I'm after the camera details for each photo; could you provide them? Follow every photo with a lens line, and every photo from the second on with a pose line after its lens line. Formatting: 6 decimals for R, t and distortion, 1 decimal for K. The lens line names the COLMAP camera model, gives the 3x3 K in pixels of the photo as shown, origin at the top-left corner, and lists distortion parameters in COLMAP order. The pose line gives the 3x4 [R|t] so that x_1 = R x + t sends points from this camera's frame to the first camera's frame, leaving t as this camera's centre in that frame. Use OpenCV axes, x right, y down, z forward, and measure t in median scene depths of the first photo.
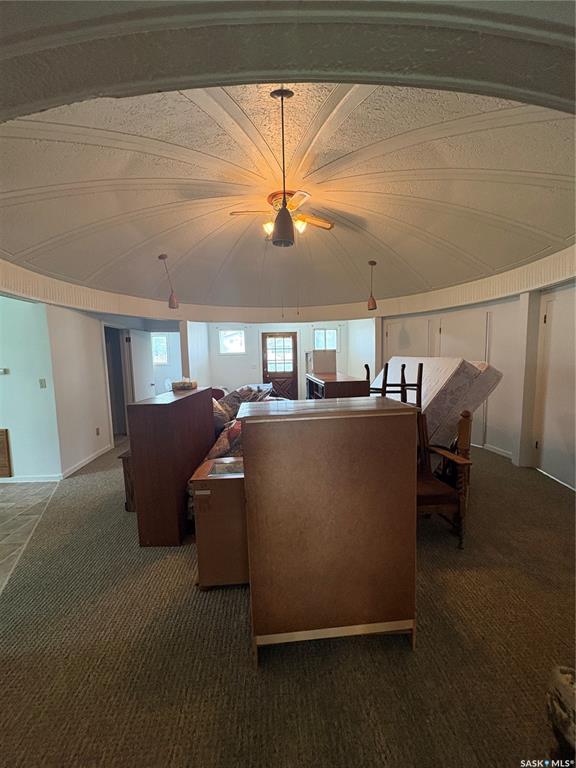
lens RADIAL K [[305.6, 0, 288.0], [0, 305.6, 384.0], [0, 0, 1]] dist [-0.000204, 0.000258]
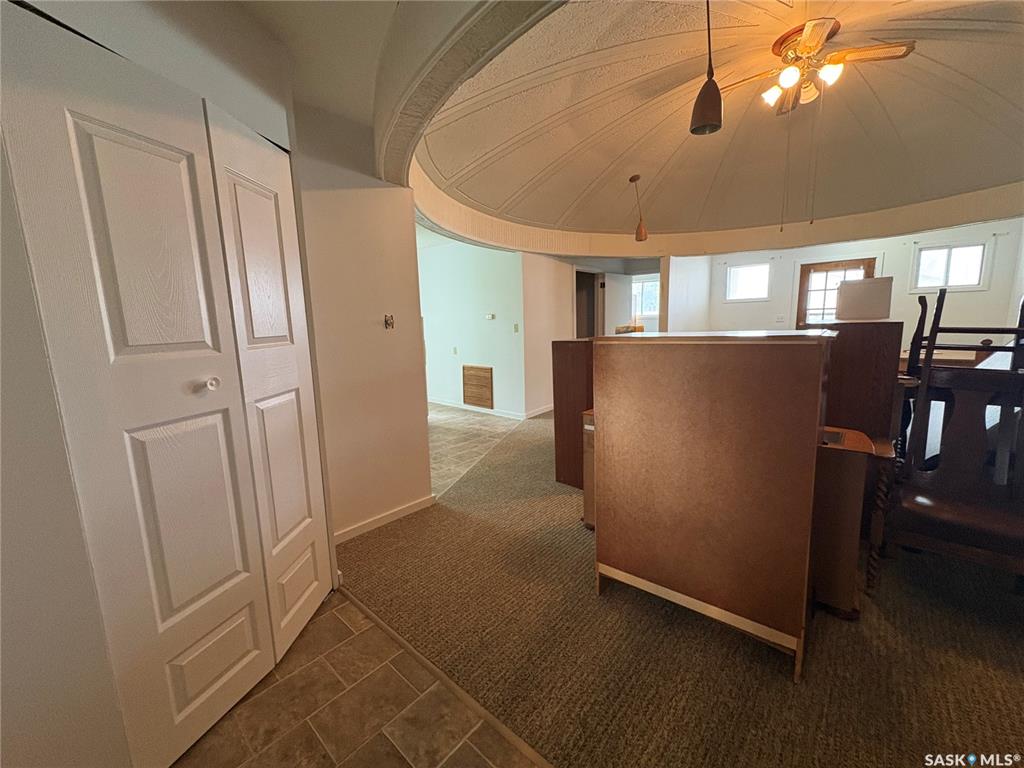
lens RADIAL K [[407.5, 0, 512.0], [0, 407.5, 384.0], [0, 0, 1]] dist [-0.000204, 0.000258]
pose [[0.712041, 0.111181, -0.693279, 0.197983], [-0.055091, 0.993186, 0.102695, 0.045723], [0.699973, -0.034929, 0.713315, -0.044106]]
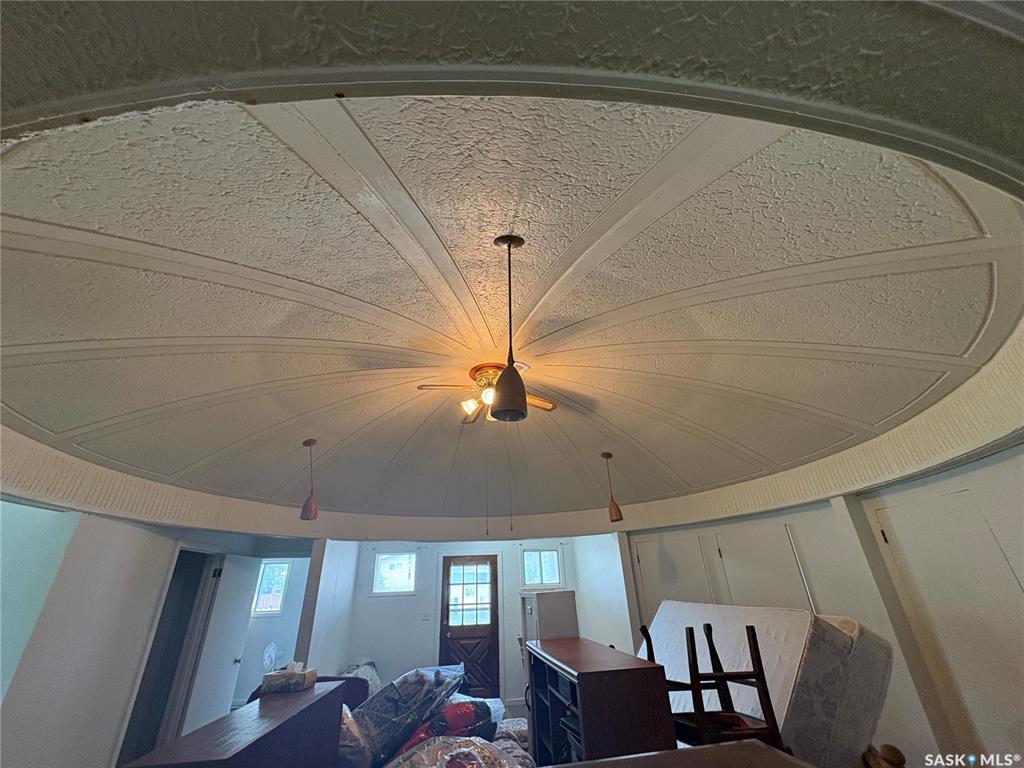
lens RADIAL K [[407.5, 0, 512.0], [0, 407.5, 384.0], [0, 0, 1]] dist [-0.000204, 0.000258]
pose [[0.996583, 0.025029, 0.078708, -0.036005], [0.020328, 0.849334, -0.527464, -0.040237], [-0.080051, 0.527262, 0.845924, 0.132190]]
